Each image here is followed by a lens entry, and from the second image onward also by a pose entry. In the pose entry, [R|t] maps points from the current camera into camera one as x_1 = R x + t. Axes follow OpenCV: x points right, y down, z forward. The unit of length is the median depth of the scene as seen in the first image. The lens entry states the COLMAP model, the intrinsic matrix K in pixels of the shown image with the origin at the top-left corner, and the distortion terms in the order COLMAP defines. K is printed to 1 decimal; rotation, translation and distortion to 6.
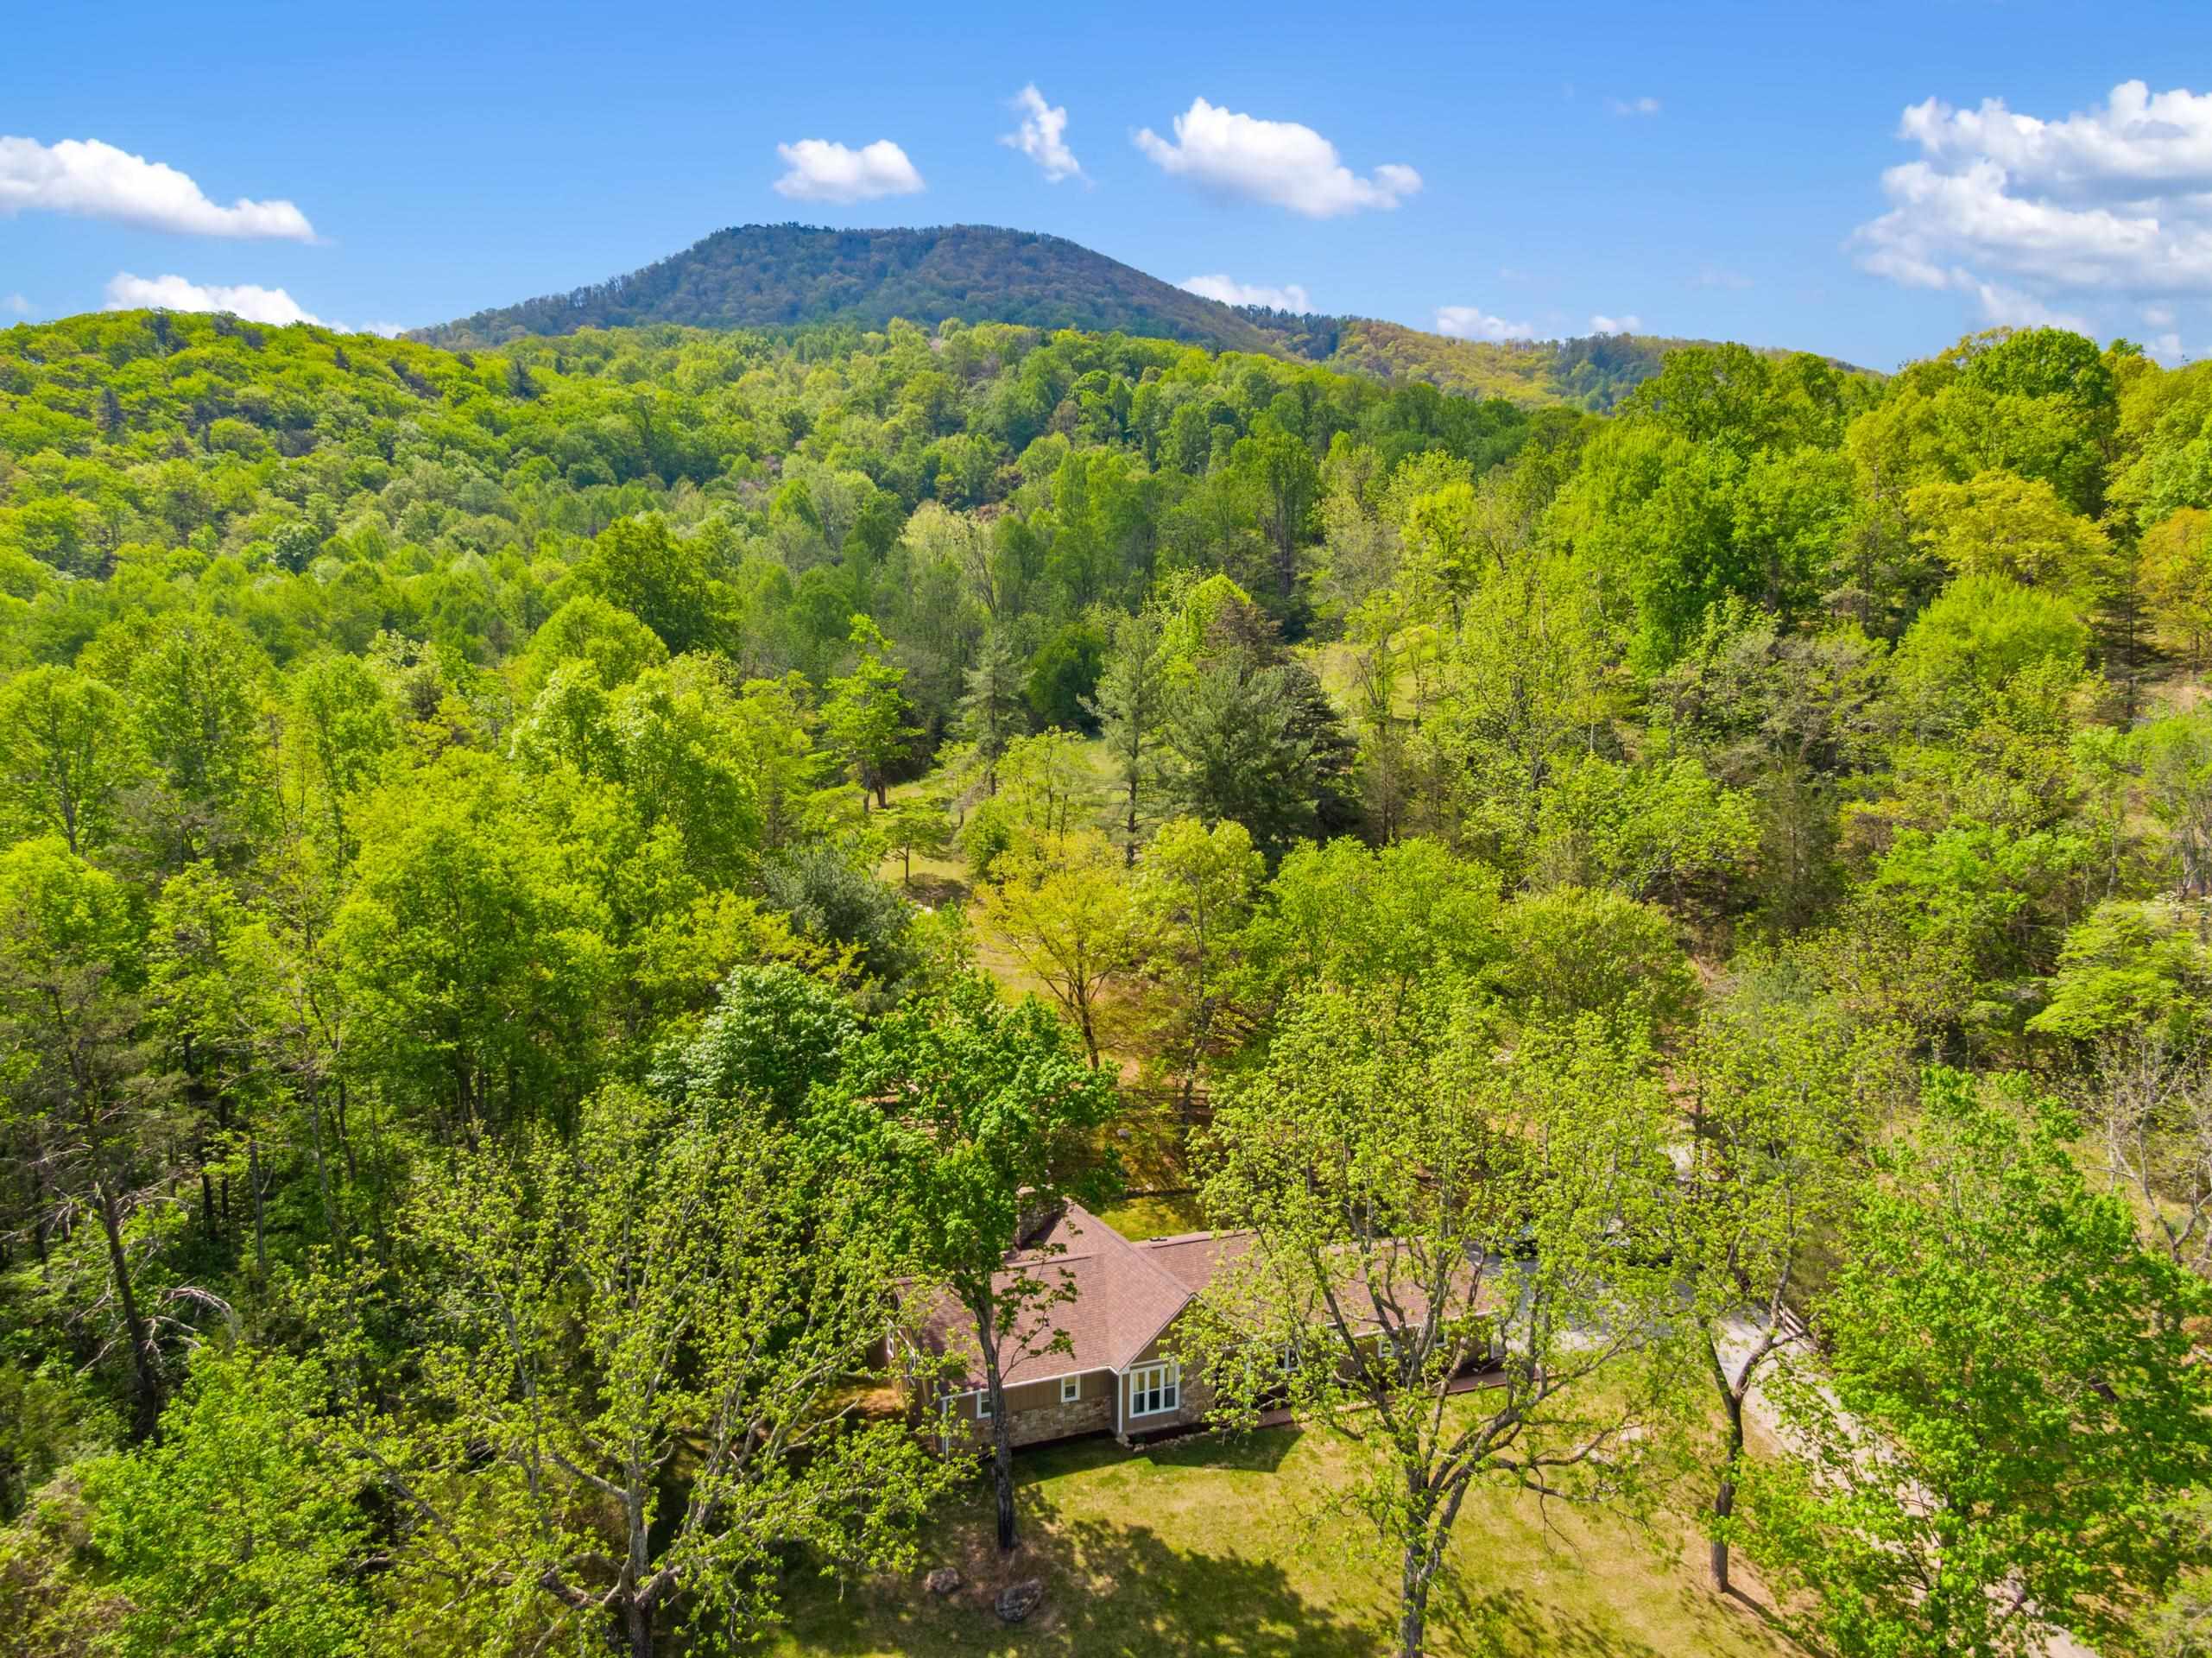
lens RADIAL K [[1591.4, 0, 1103.3], [0, 1591.4, 838.8], [0, 0, 1]] dist [0.027450, -0.044929]
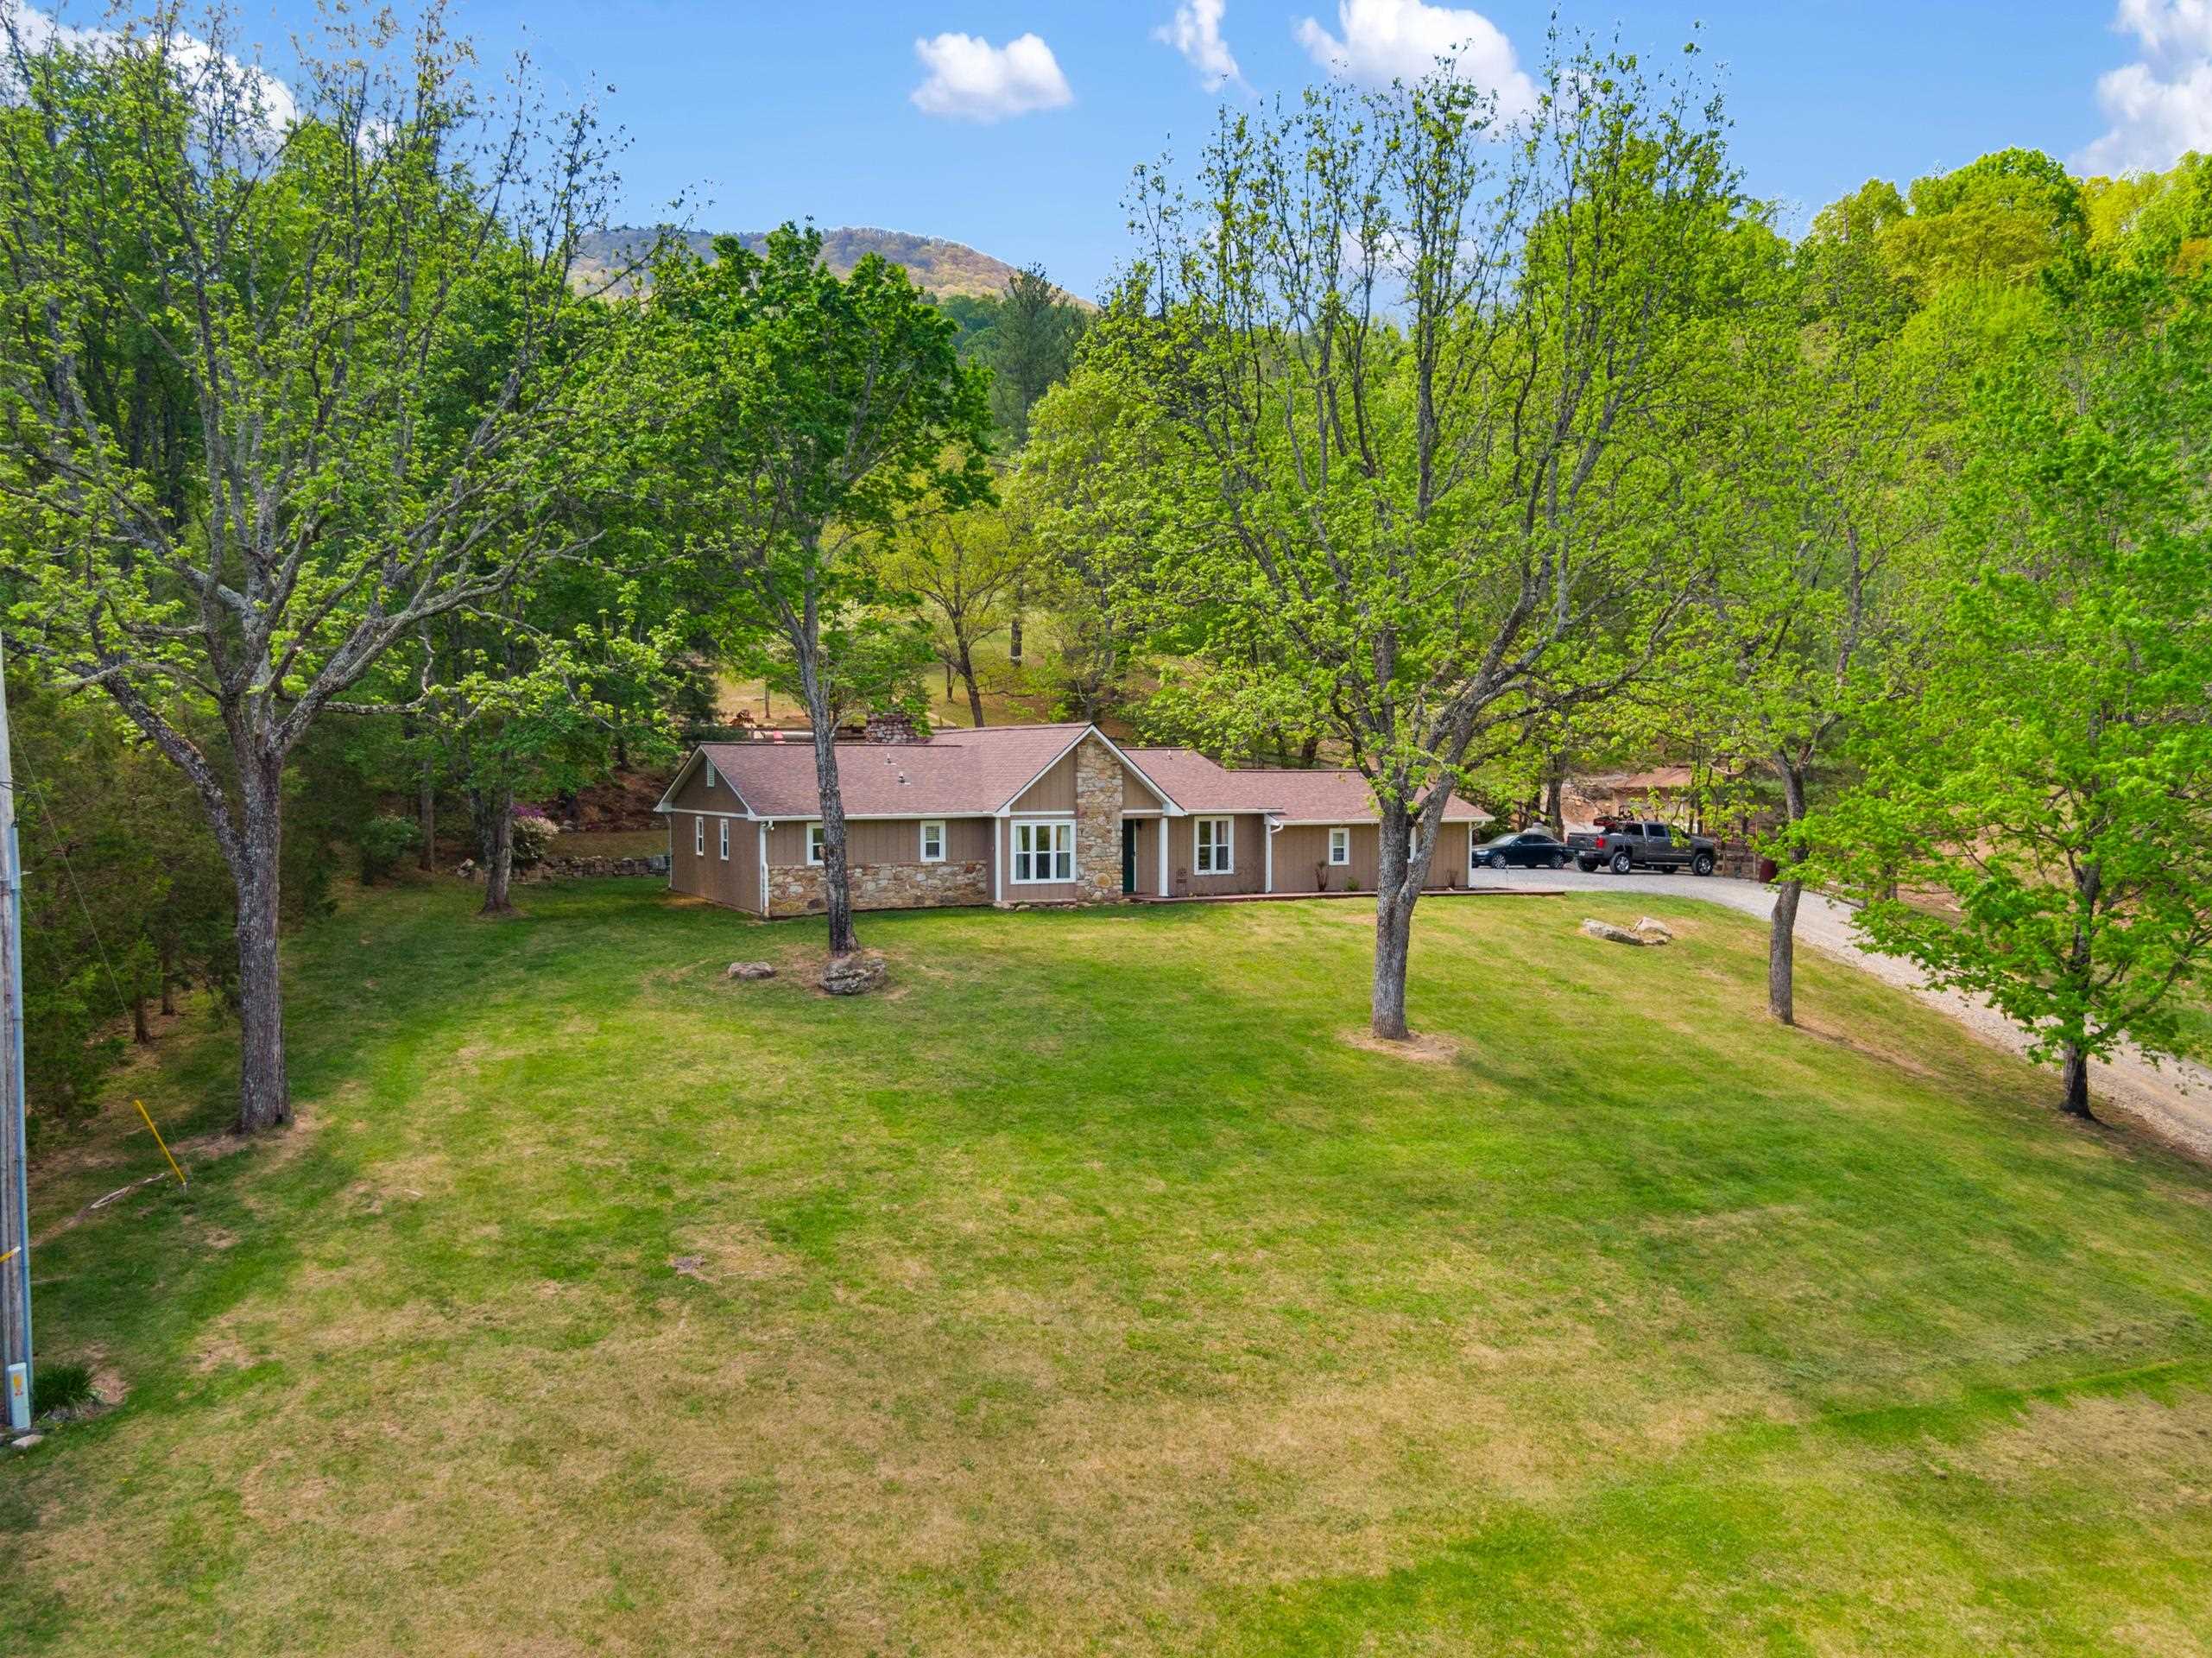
lens RADIAL K [[1702.7, 0, 1101.6], [0, 1702.7, 835.5], [0, 0, 1]] dist [0.003941, -0.003165]
pose [[0.998412, -0.010466, 0.055345, 0.002370], [0.012726, 0.999092, -0.040652, 0.058819], [-0.054869, 0.041292, 0.997639, 0.028857]]
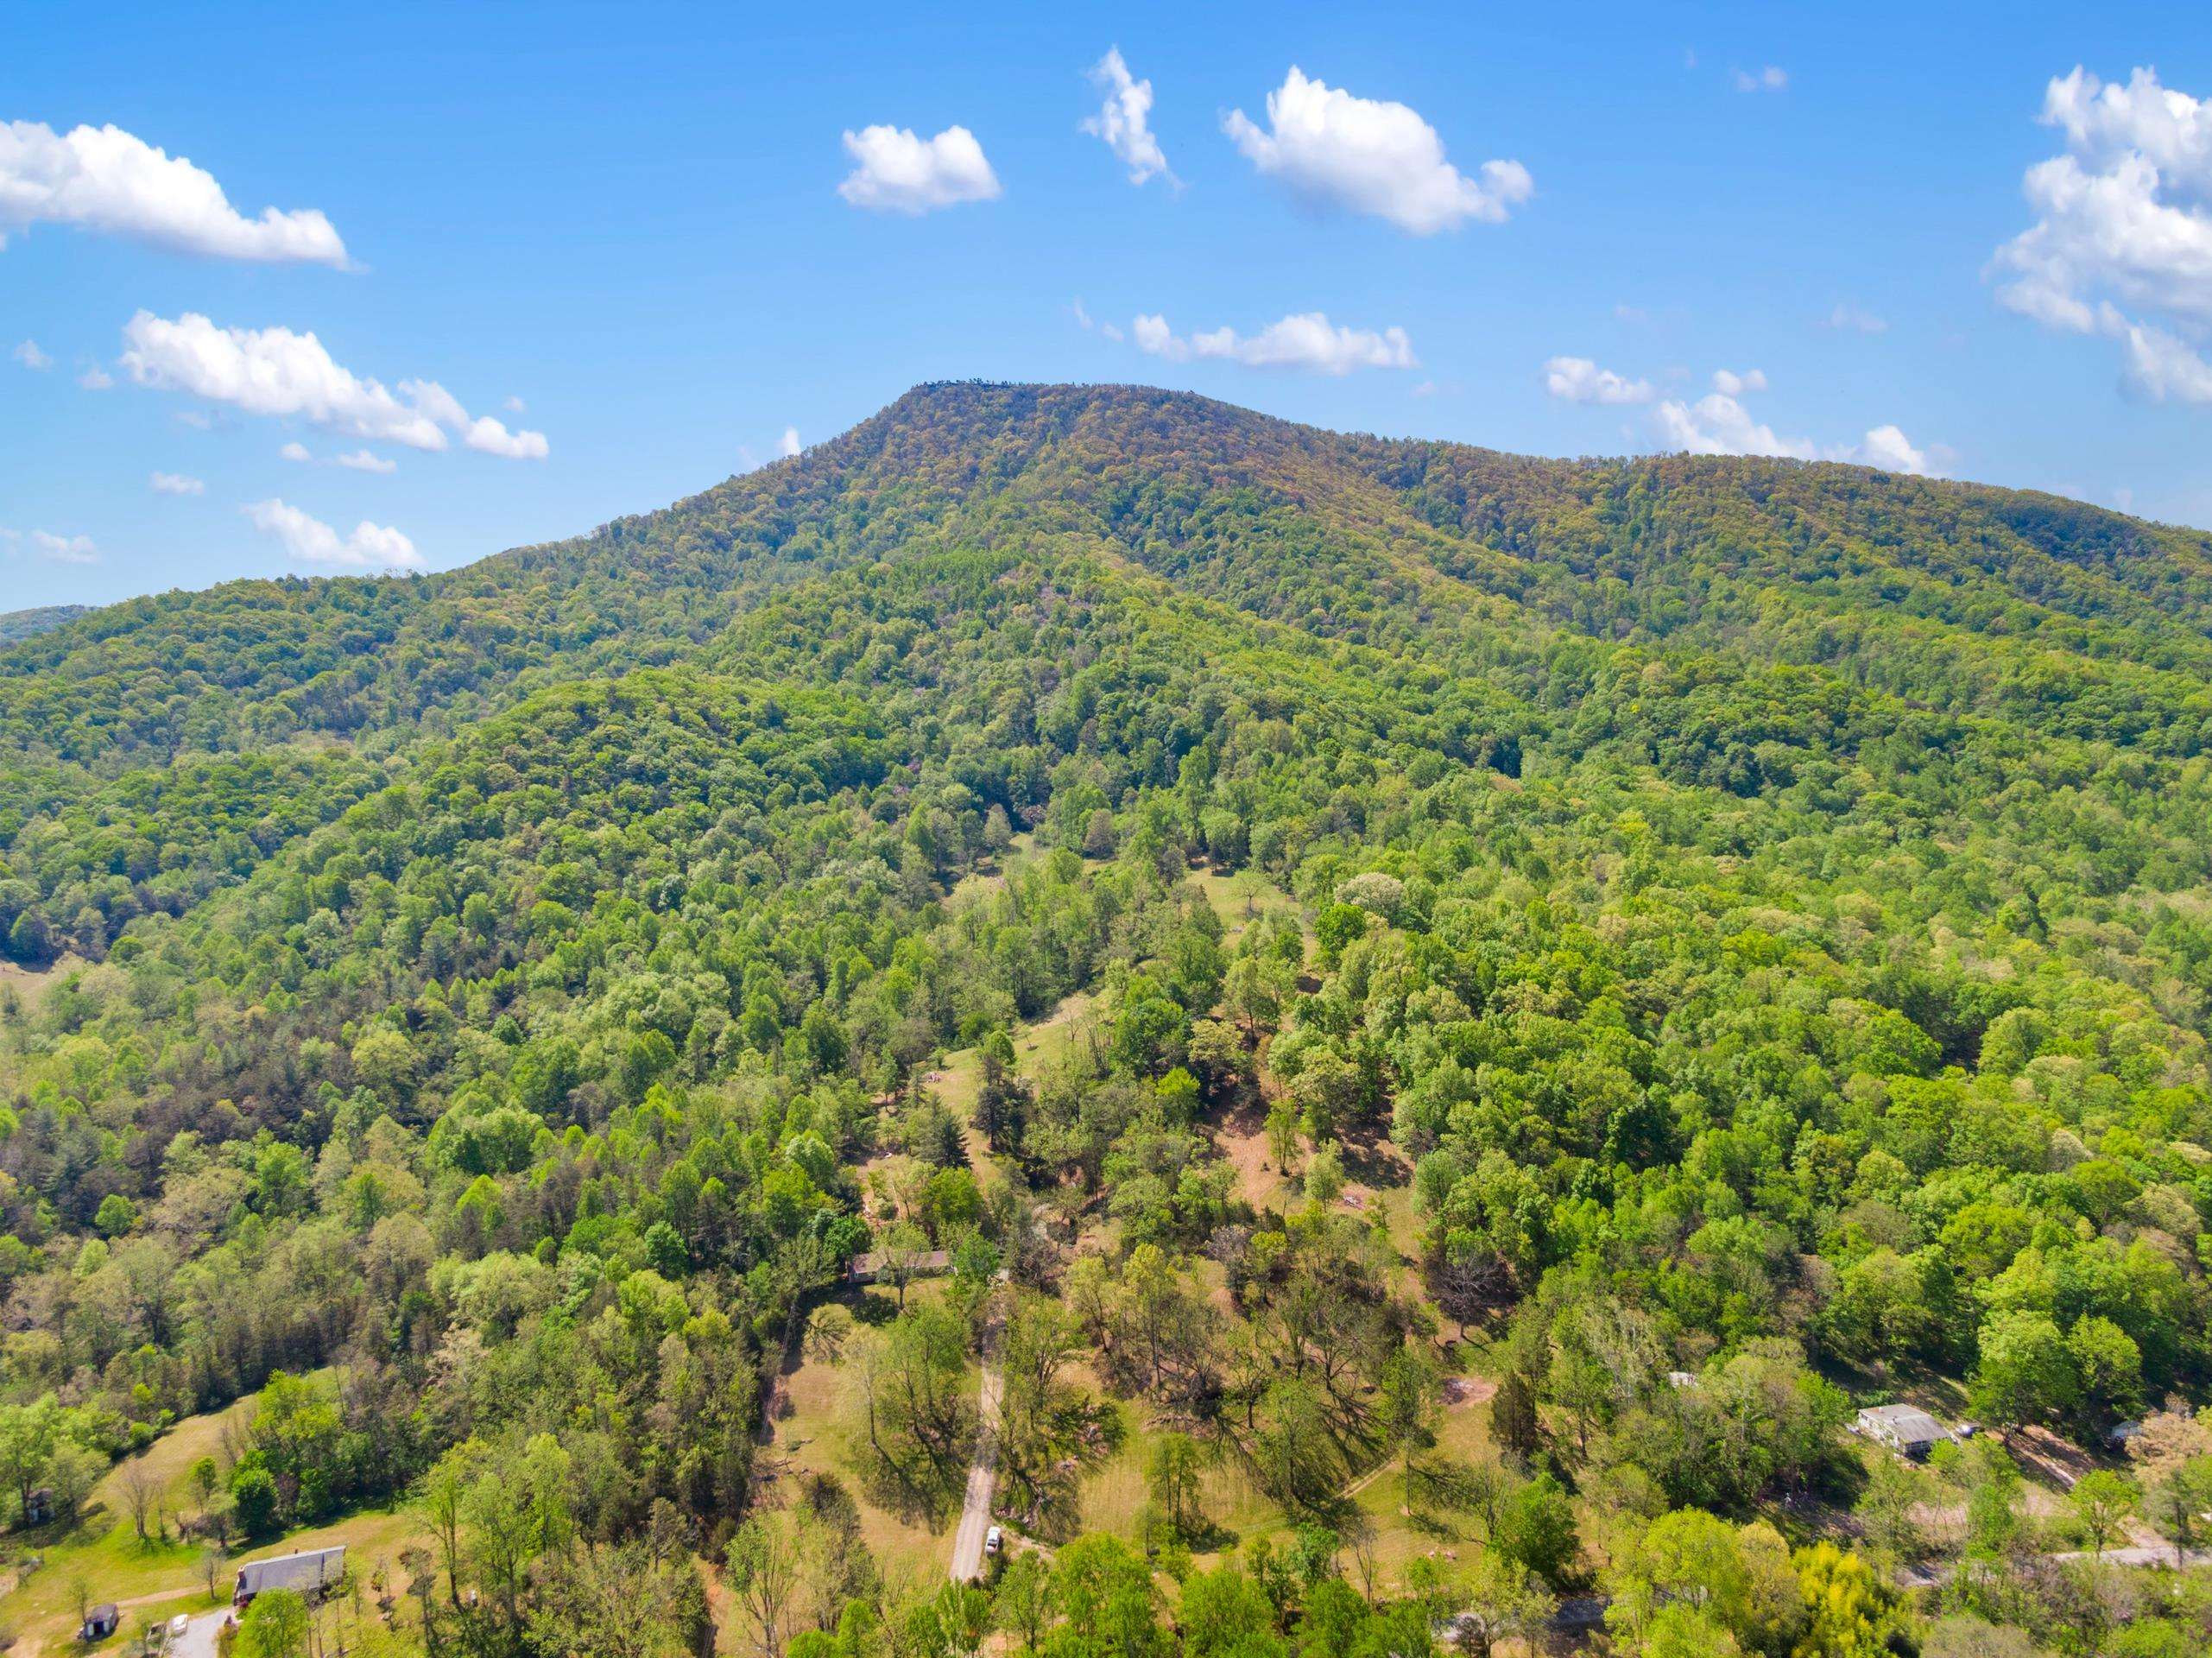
lens RADIAL K [[1591.4, 0, 1100.2], [0, 1591.4, 831.5], [0, 0, 1]] dist [0.027450, -0.044929]
pose [[0.990473, 0.003607, -0.137662, 0.284551], [-0.001452, 0.999875, 0.015751, -0.247689], [0.137701, -0.015401, 0.990354, -0.837815]]
